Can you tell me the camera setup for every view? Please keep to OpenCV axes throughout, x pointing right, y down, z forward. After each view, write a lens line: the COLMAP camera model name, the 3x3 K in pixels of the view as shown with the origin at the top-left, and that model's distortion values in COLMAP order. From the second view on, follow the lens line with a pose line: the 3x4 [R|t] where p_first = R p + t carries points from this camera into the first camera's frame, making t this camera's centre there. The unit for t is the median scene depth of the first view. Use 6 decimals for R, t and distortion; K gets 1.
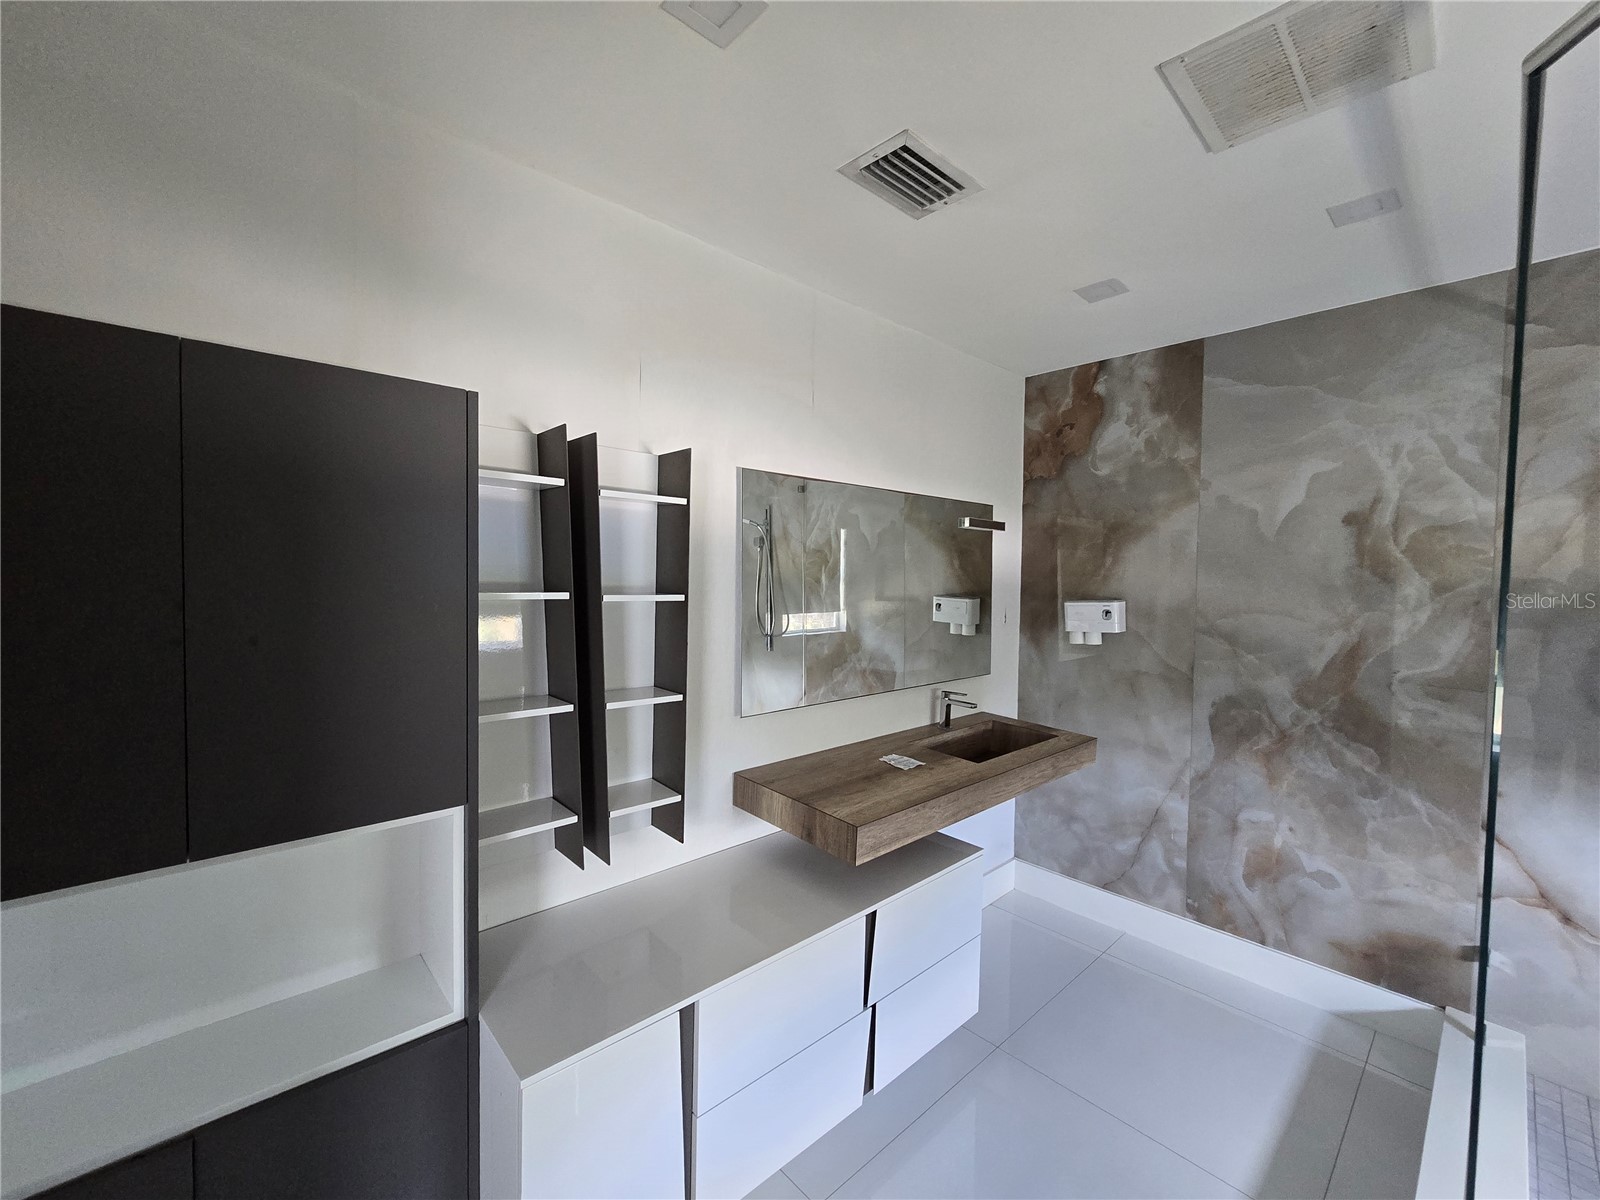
lens RADIAL K [[658.5, 0, 803.0], [0, 658.5, 597.5], [0, 0, 1]] dist [-0.003128, 0.001998]
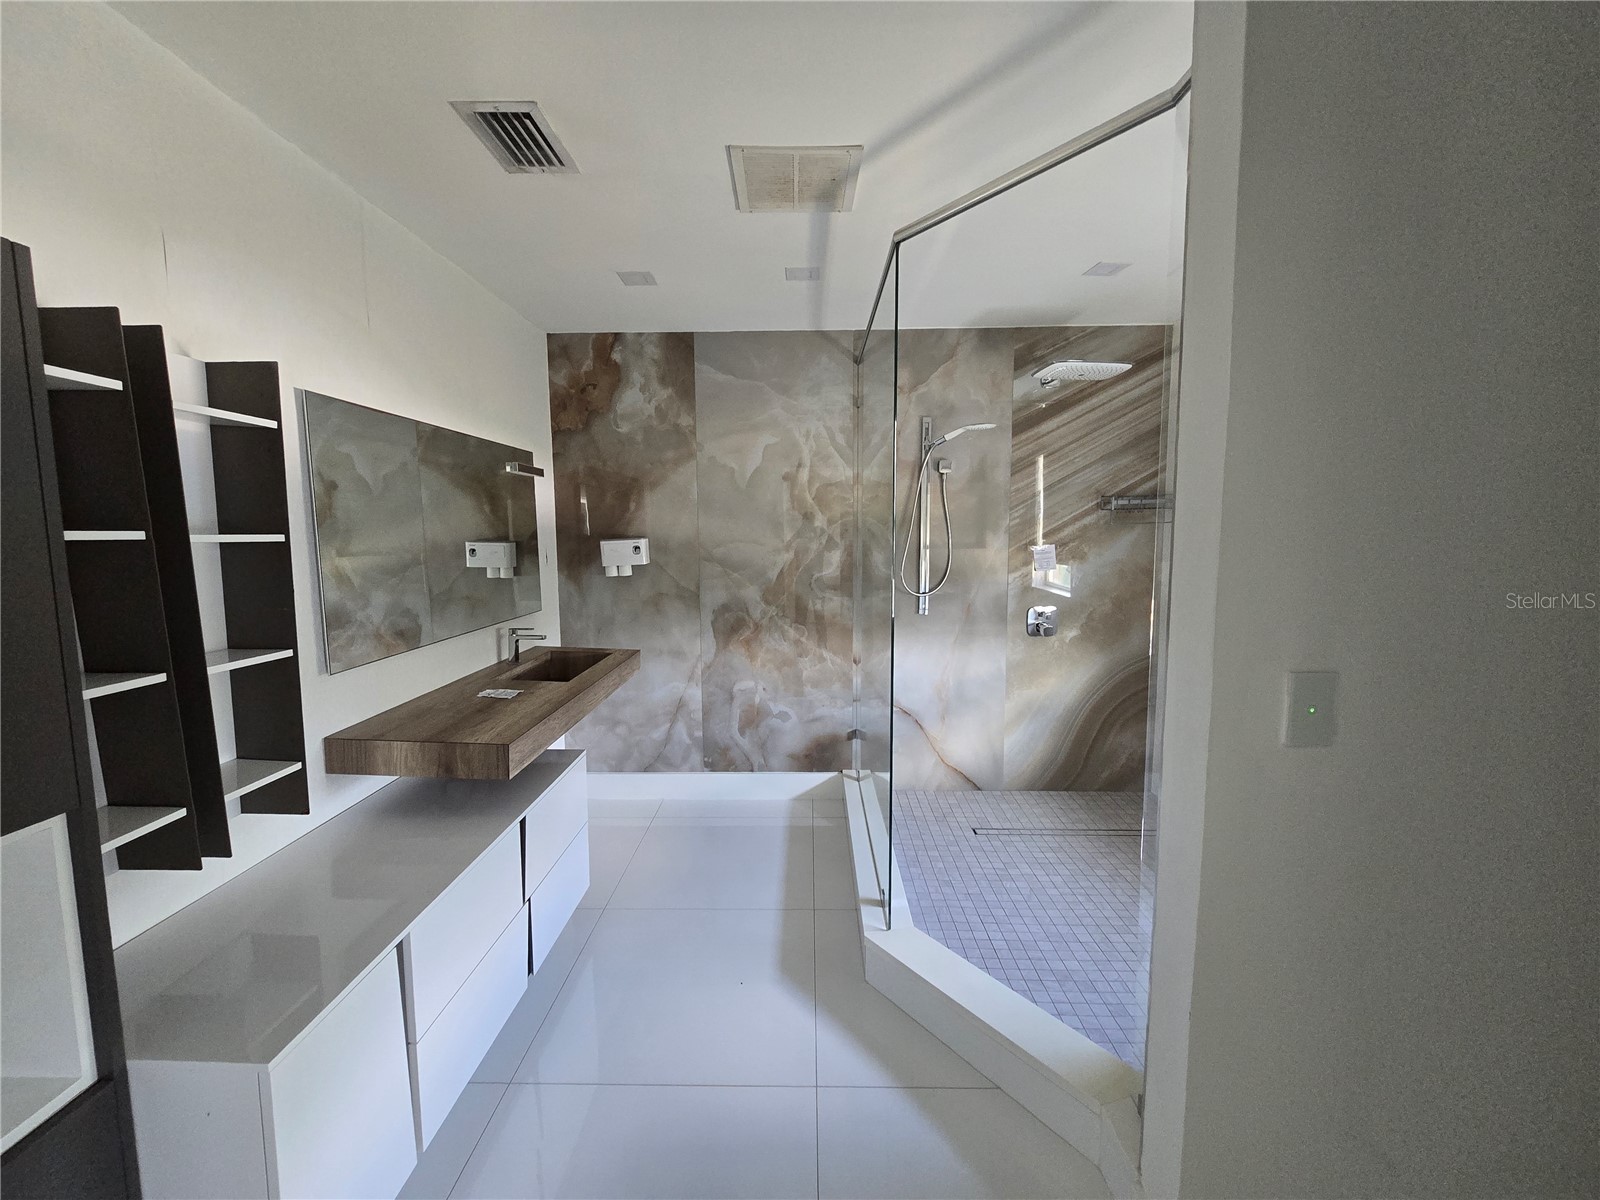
lens RADIAL K [[658.5, 0, 794.2], [0, 658.5, 599.2], [0, 0, 1]] dist [-0.003128, 0.001998]
pose [[0.691831, -0.094473, 0.715852, -0.266272], [0.042832, 0.995027, 0.089921, 0.024684], [-0.720788, -0.031549, 0.692437, -0.066541]]
